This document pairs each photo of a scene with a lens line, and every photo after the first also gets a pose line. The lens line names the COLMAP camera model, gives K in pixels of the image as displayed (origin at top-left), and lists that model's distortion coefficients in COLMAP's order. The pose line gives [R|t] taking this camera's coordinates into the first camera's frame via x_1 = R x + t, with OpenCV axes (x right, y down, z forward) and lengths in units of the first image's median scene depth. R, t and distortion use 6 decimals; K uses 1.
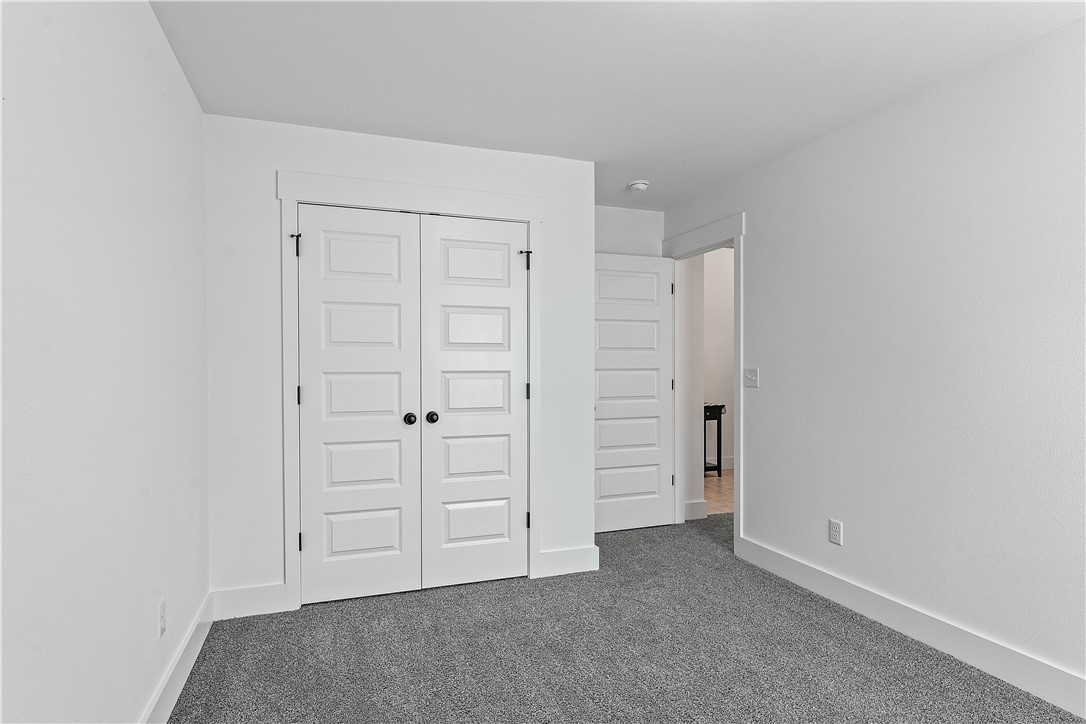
lens RADIAL K [[573.5, 0, 542.3], [0, 573.5, 381.2], [0, 0, 1]] dist [-0.000103, -0.000053]
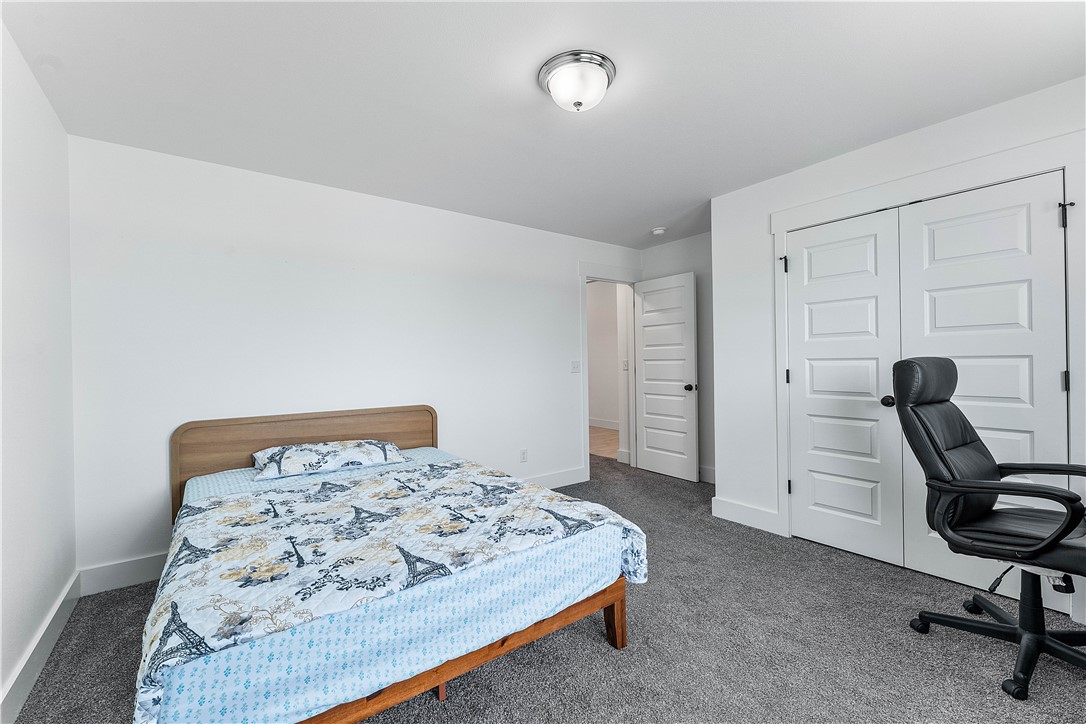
lens RADIAL K [[467.1, 0, 543.0], [0, 467.1, 362.0], [0, 0, 1]] dist [0.000592, 0.000112]
pose [[0.276031, -0.001650, -0.961147, 0.433960], [-0.003423, 0.999990, -0.002700, -0.003723], [0.961143, 0.004035, 0.276023, 0.143728]]
